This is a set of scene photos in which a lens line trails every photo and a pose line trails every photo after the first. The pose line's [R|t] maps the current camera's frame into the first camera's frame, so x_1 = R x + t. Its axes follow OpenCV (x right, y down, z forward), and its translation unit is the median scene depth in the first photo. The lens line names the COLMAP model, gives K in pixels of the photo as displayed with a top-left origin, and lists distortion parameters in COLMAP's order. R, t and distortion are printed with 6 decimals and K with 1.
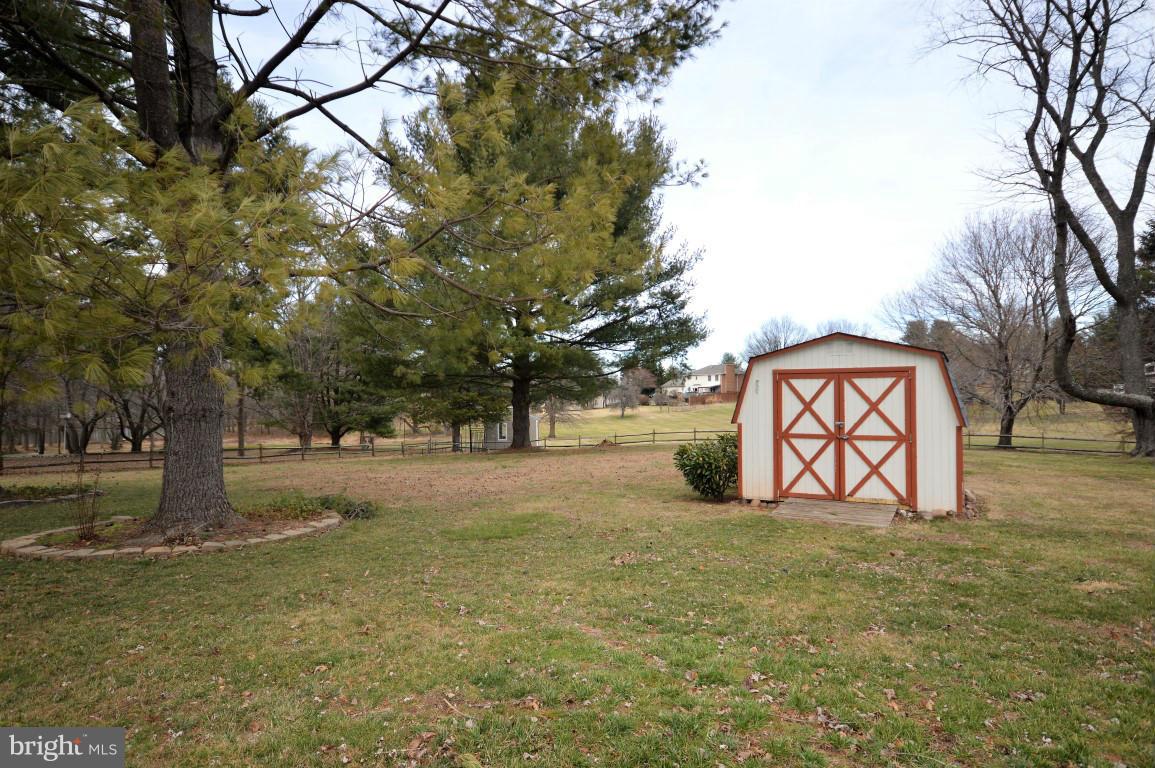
lens RADIAL K [[637.2, 0, 577.5], [0, 637.2, 384.0], [0, 0, 1]] dist [-0.000630, -0.000005]
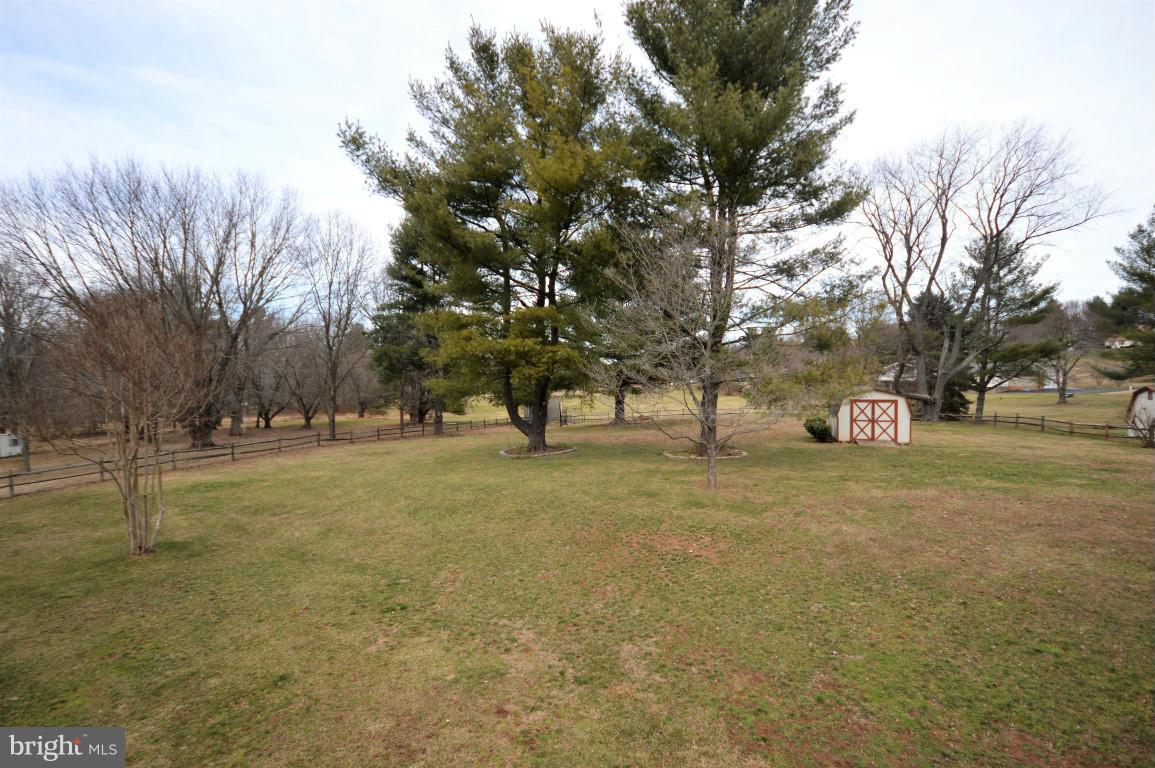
lens RADIAL K [[532.3, 0, 577.5], [0, 532.3, 384.0], [0, 0, 1]] dist [0.001079, 0.000125]
pose [[0.979256, 0.000316, 0.202629, -1.586423], [-0.005948, 0.999613, 0.027186, -0.165698], [-0.202542, -0.027827, 0.978878, -1.314993]]
